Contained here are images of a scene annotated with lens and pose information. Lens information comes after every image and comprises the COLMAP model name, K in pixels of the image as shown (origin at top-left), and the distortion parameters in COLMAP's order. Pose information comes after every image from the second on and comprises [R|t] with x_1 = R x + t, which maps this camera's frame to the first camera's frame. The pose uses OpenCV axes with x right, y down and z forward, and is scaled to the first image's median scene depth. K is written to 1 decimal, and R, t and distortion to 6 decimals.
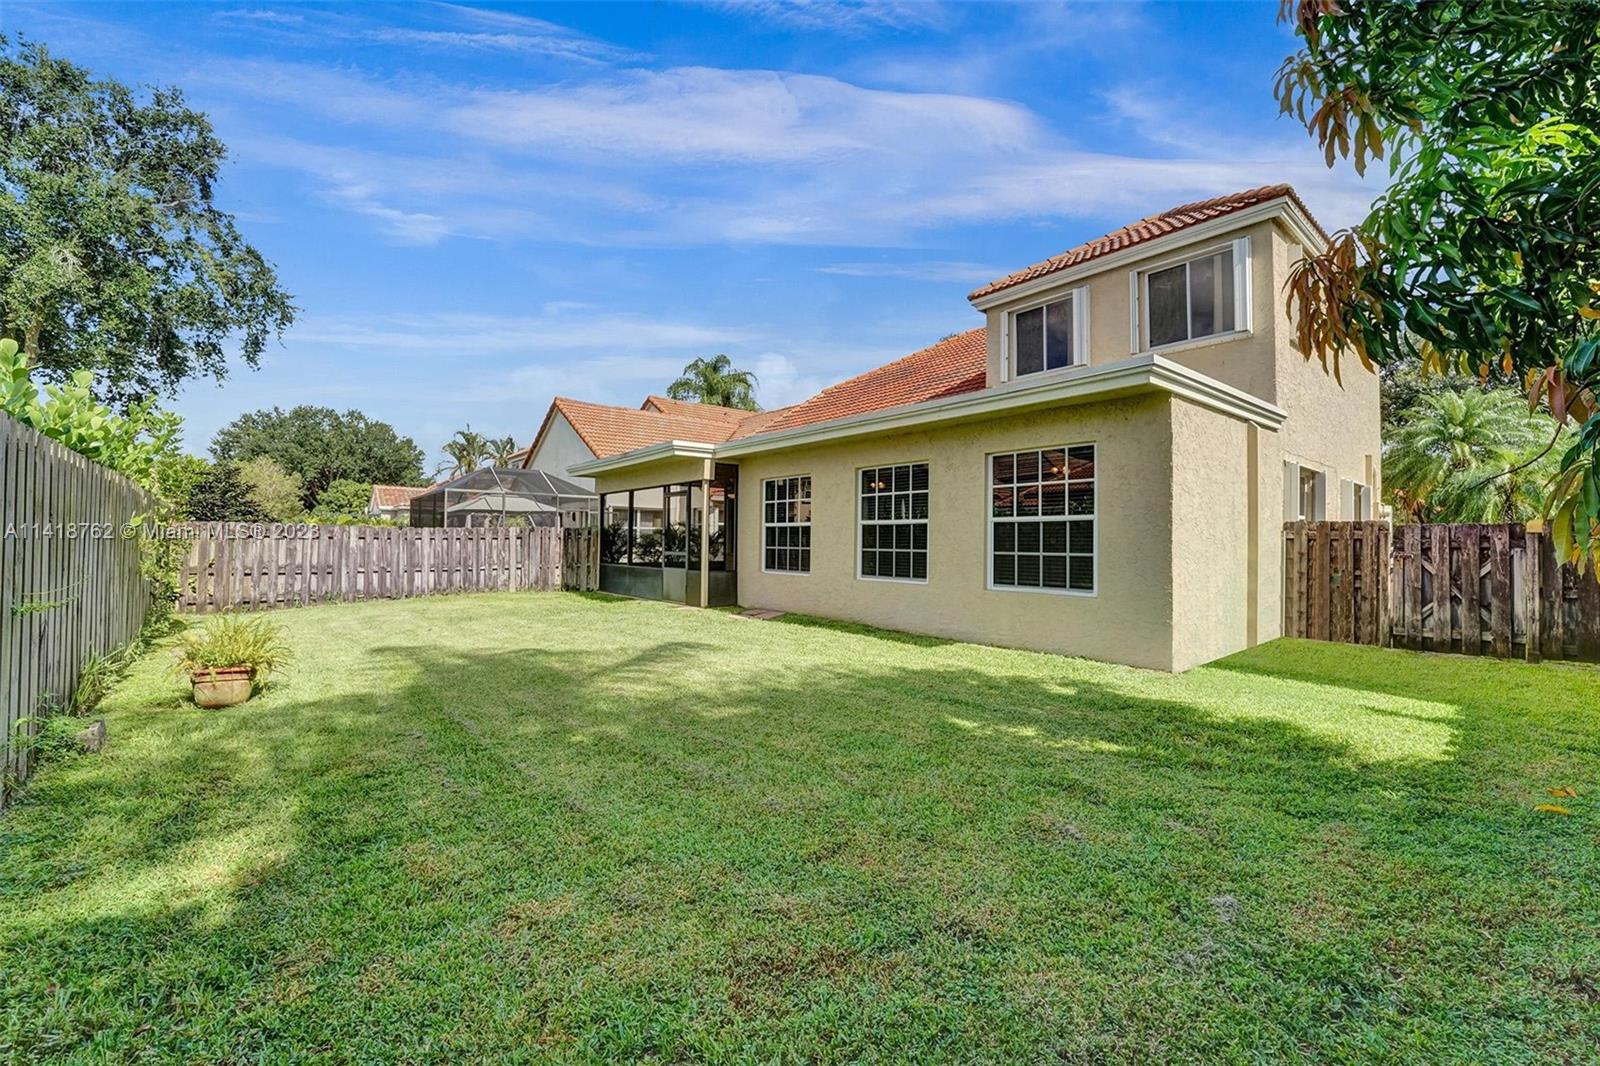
lens RADIAL K [[650.5, 0, 793.6], [0, 650.5, 527.7], [0, 0, 1]] dist [-0.030038, 0.003873]
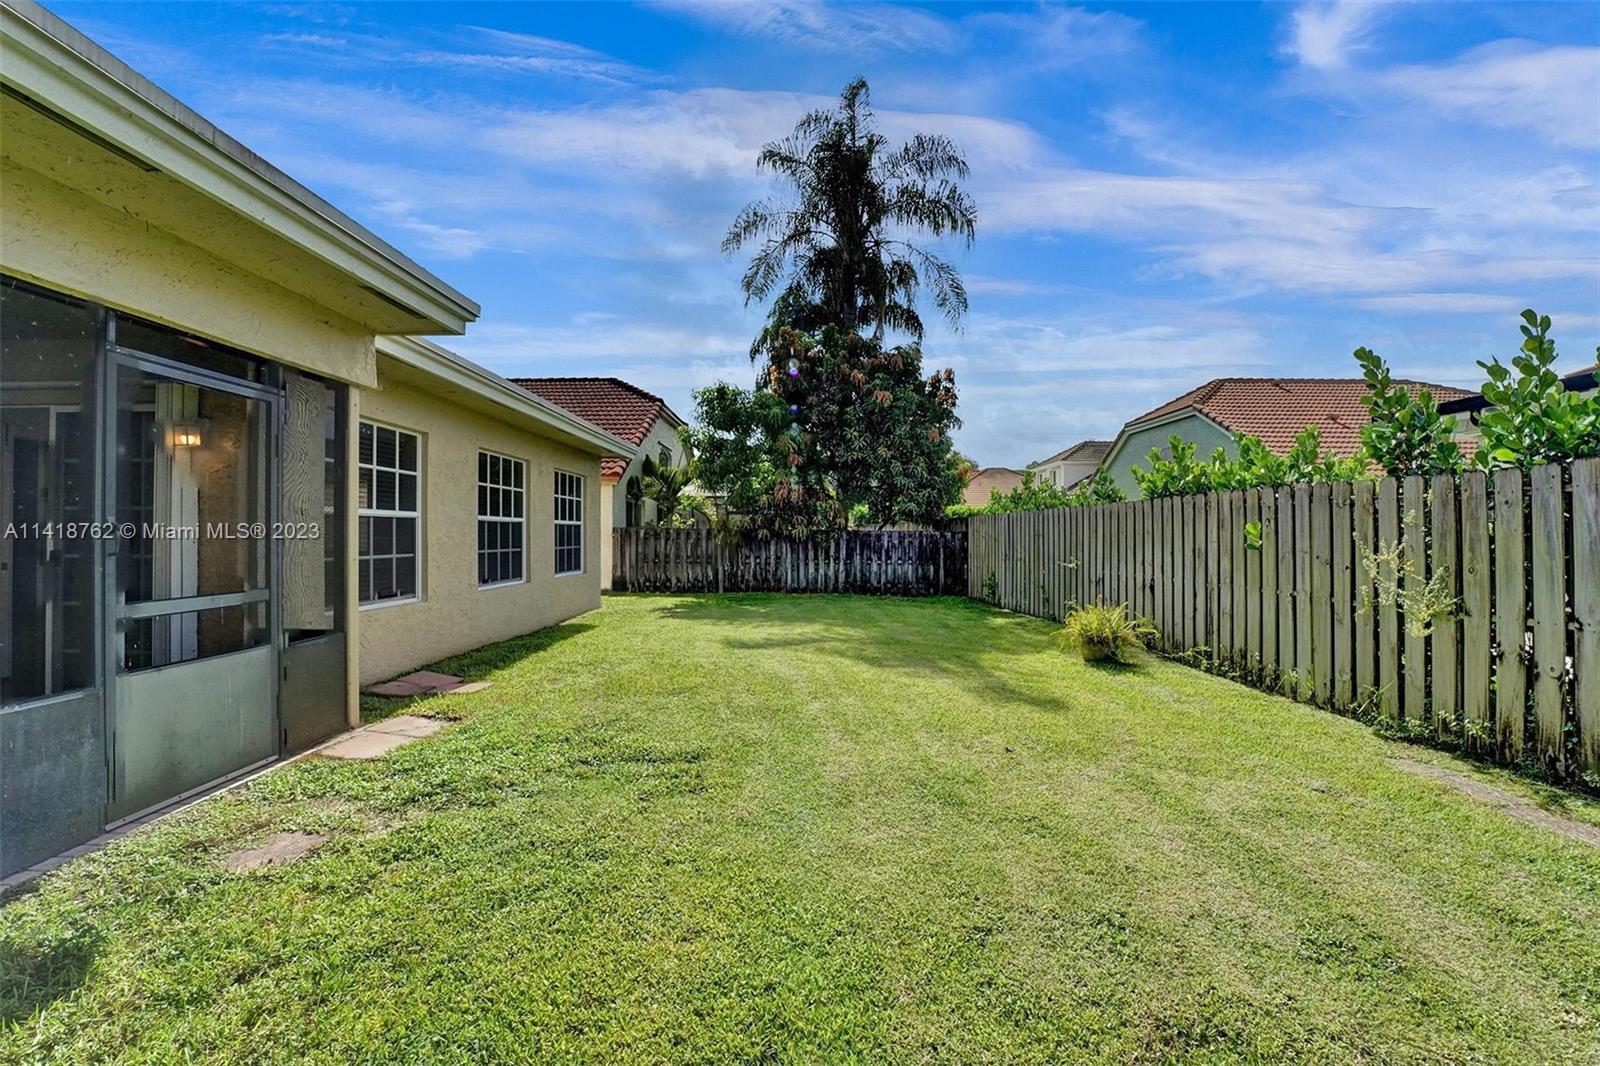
lens RADIAL K [[650.5, 0, 800.7], [0, 650.5, 536.5], [0, 0, 1]] dist [-0.030038, 0.003873]
pose [[-0.775113, -0.013290, 0.631683, -0.655464], [-0.024230, 0.999669, -0.008701, 0.011666], [-0.631358, -0.022050, -0.775178, 1.291715]]
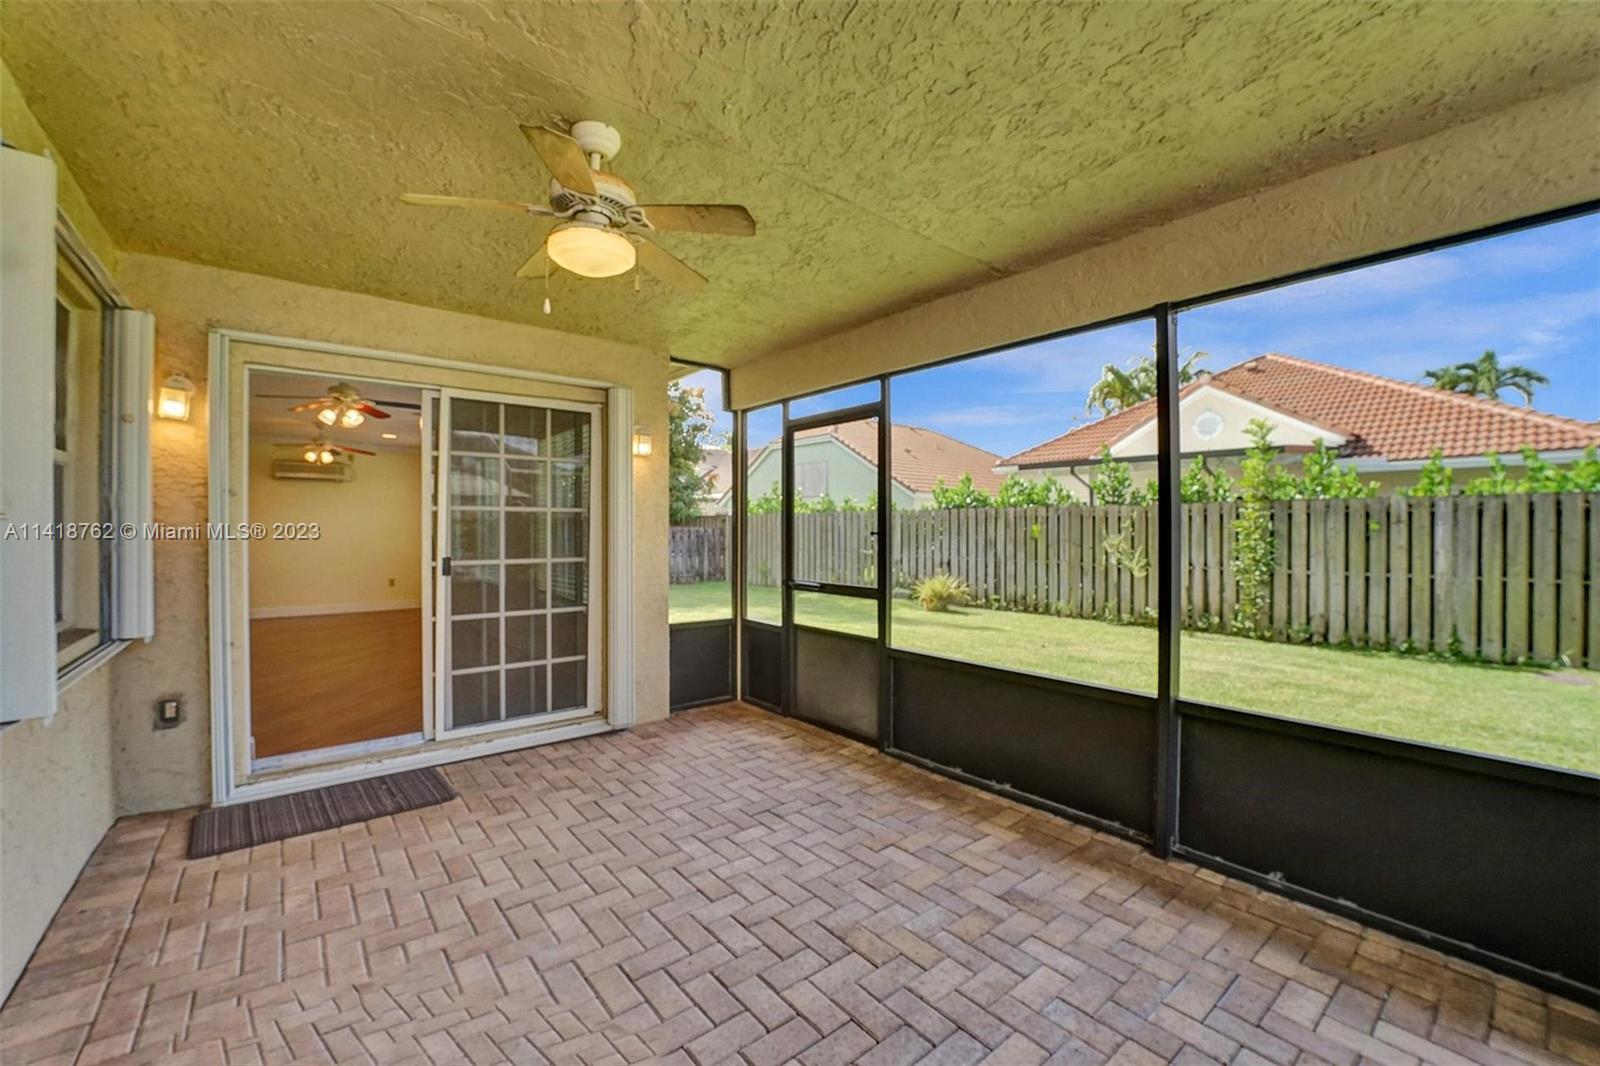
lens RADIAL K [[650.5, 0, 800.3], [0, 650.5, 529.8], [0, 0, 1]] dist [-0.030038, 0.003873]
pose [[-0.999675, -0.009079, -0.023809, -0.185177], [-0.008589, 0.999750, -0.020620, 0.018527], [0.023990, -0.020409, -0.999504, 1.661019]]
